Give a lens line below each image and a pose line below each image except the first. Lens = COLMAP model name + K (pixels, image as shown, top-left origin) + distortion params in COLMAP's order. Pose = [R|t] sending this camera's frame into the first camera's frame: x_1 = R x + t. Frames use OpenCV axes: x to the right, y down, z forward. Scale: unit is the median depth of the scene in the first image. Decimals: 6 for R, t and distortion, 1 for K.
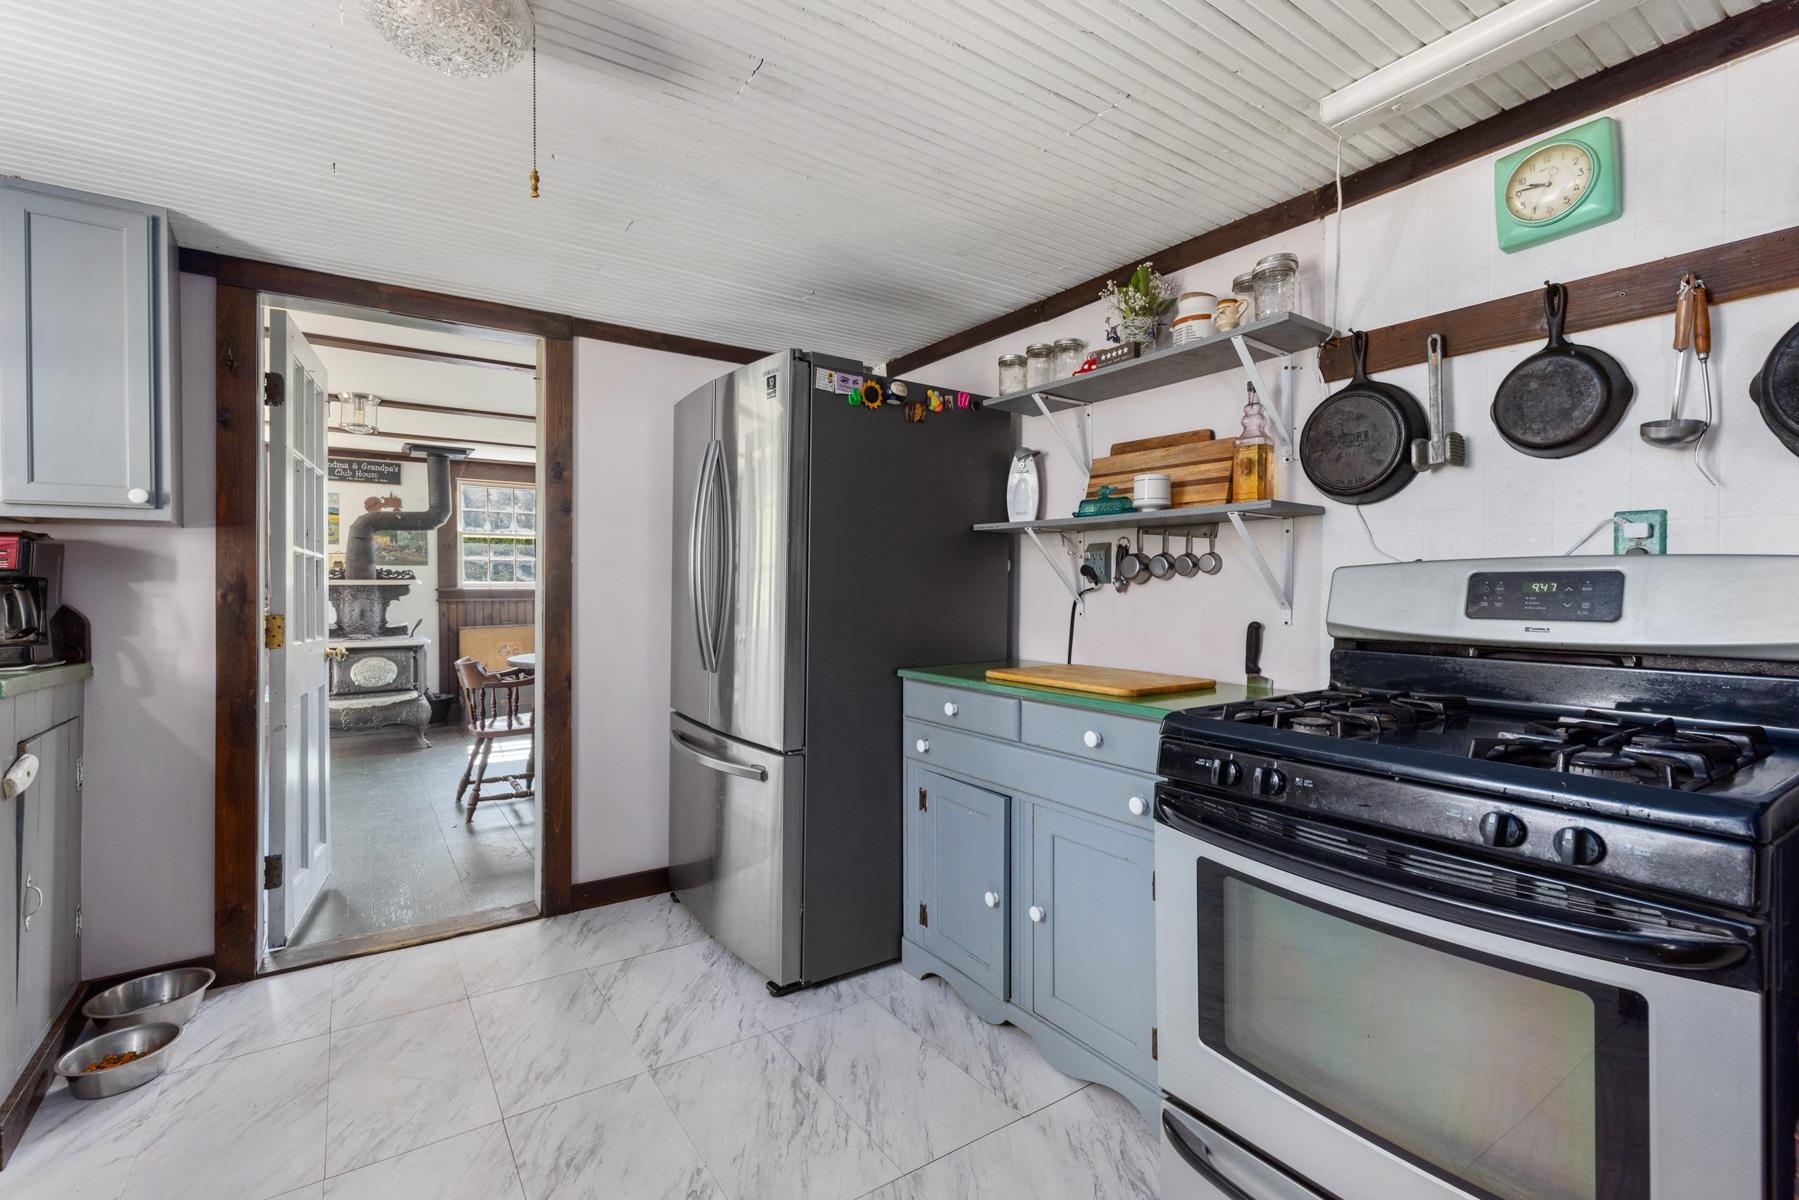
lens RADIAL K [[821.1, 0, 946.2], [0, 821.1, 591.8], [0, 0, 1]] dist [-0.000196, 0.000030]
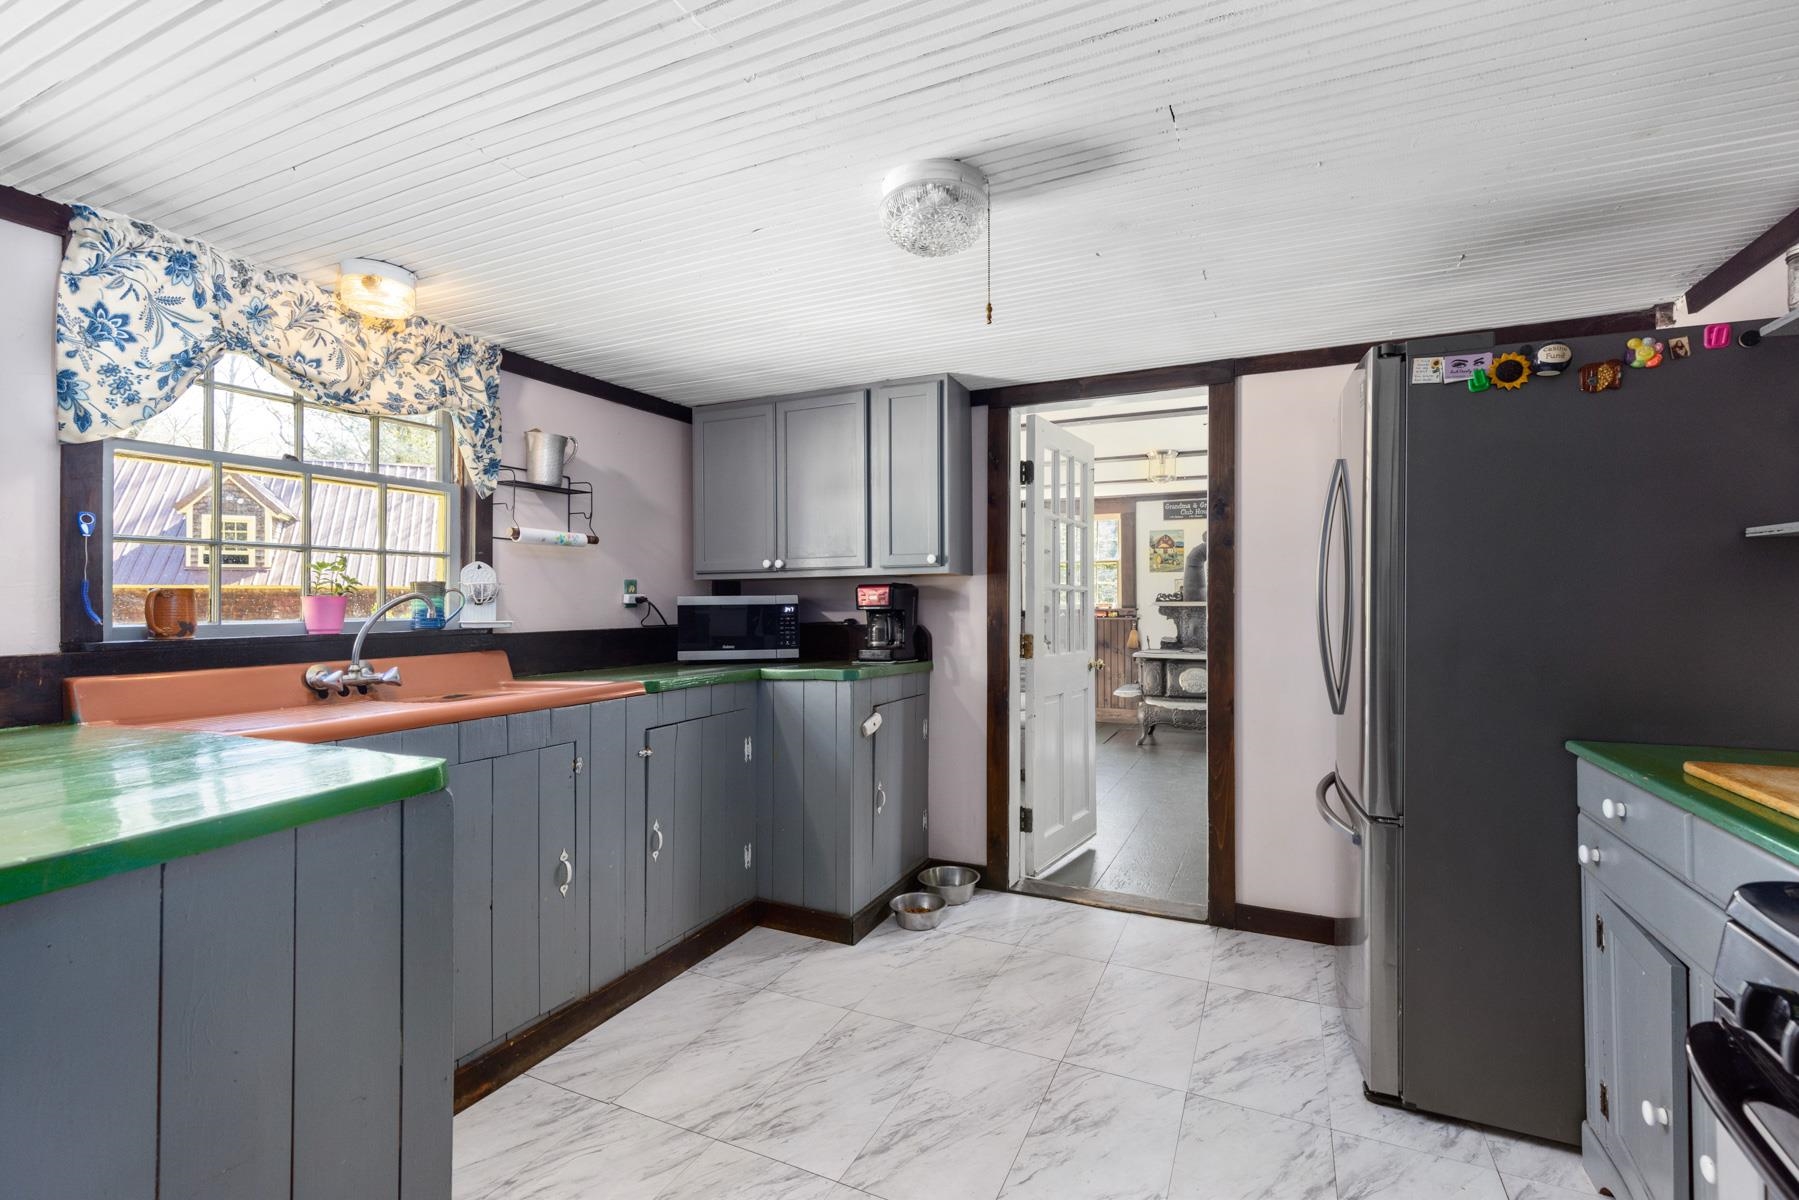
lens RADIAL K [[821.1, 0, 896.4], [0, 821.1, 593.0], [0, 0, 1]] dist [-0.000196, 0.000030]
pose [[0.479804, -0.009686, -0.877322, 0.296063], [-0.004390, 0.999900, -0.013441, -0.022632], [0.877365, 0.010300, 0.479714, 0.140550]]
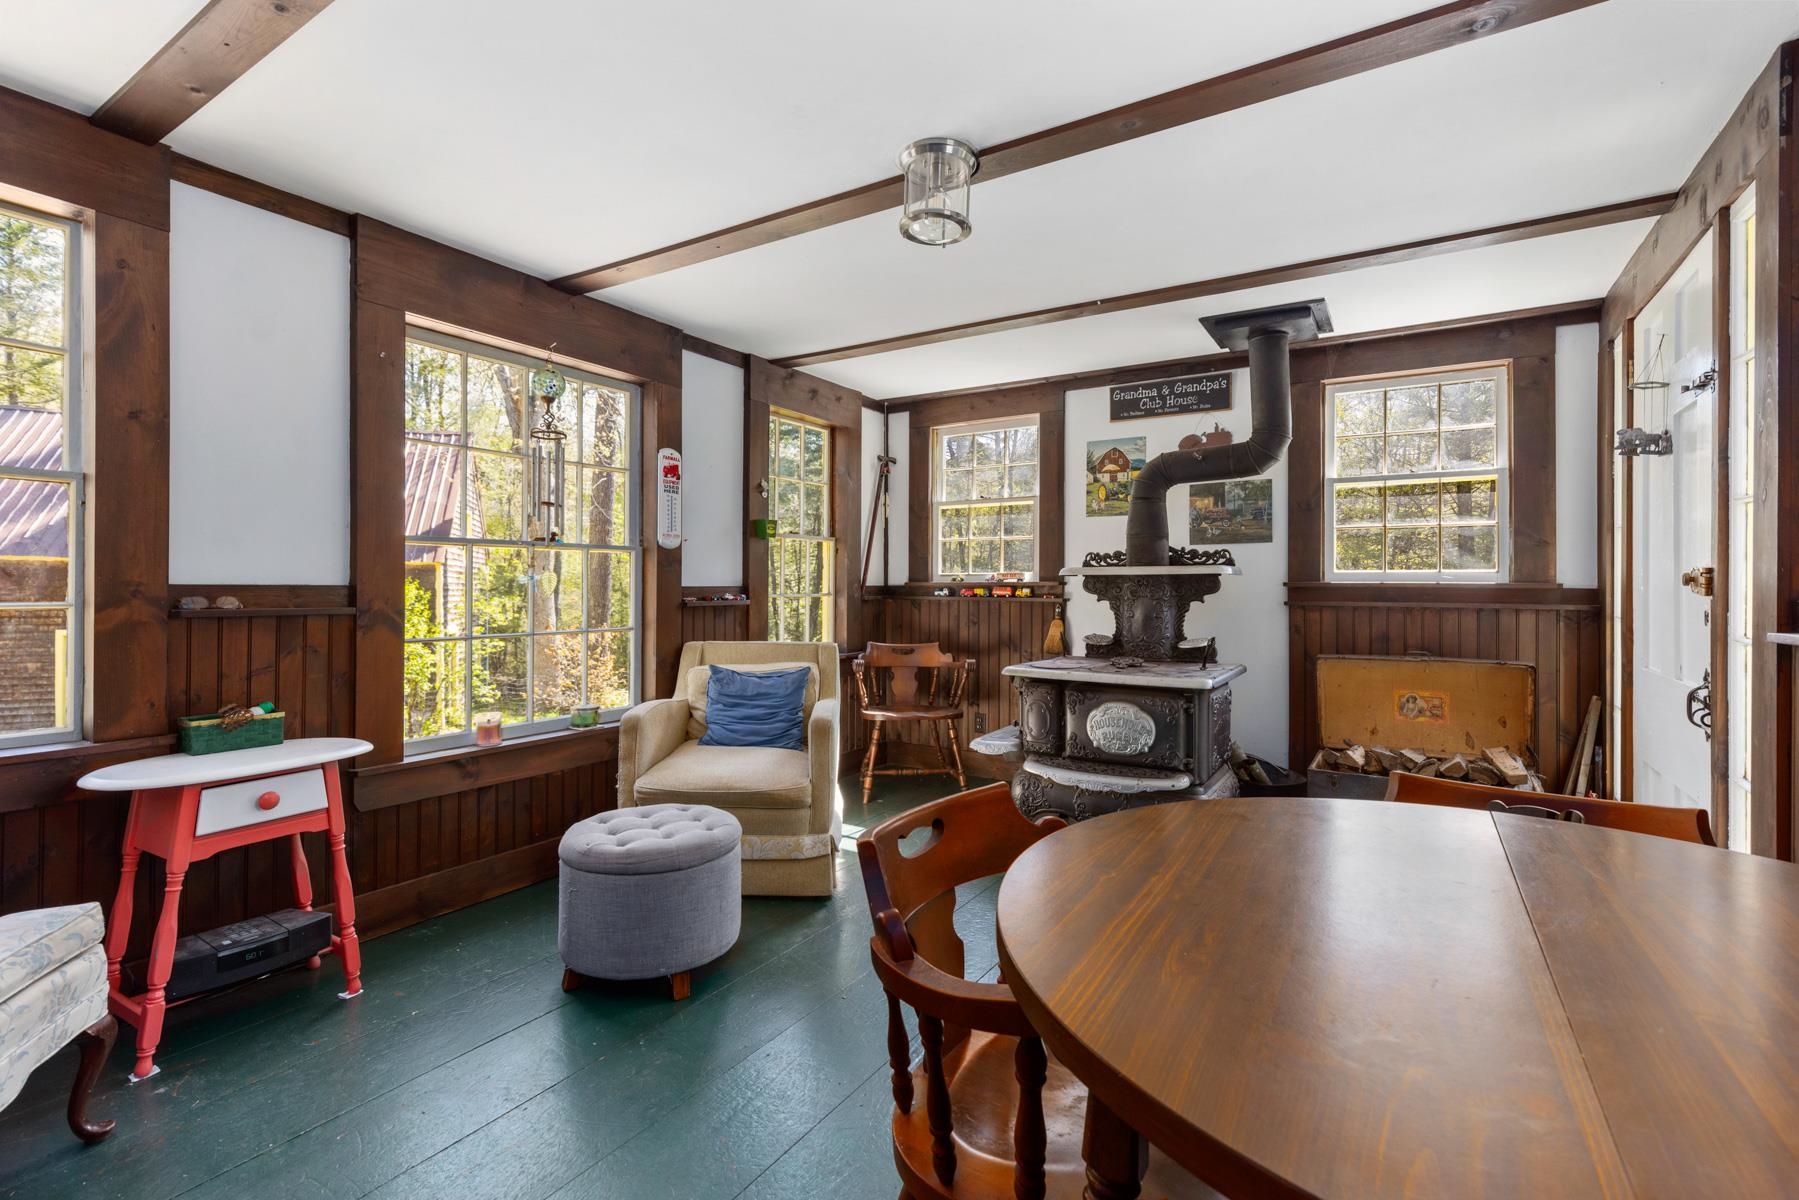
lens RADIAL K [[821.1, 0, 900.6], [0, 821.1, 584.9], [0, 0, 1]] dist [-0.000196, 0.000030]
pose [[0.371351, 0.002198, -0.928490, -0.535907], [-0.009382, 0.999955, -0.001385, 0.003374], [0.928445, 0.009225, 0.371355, 1.509036]]
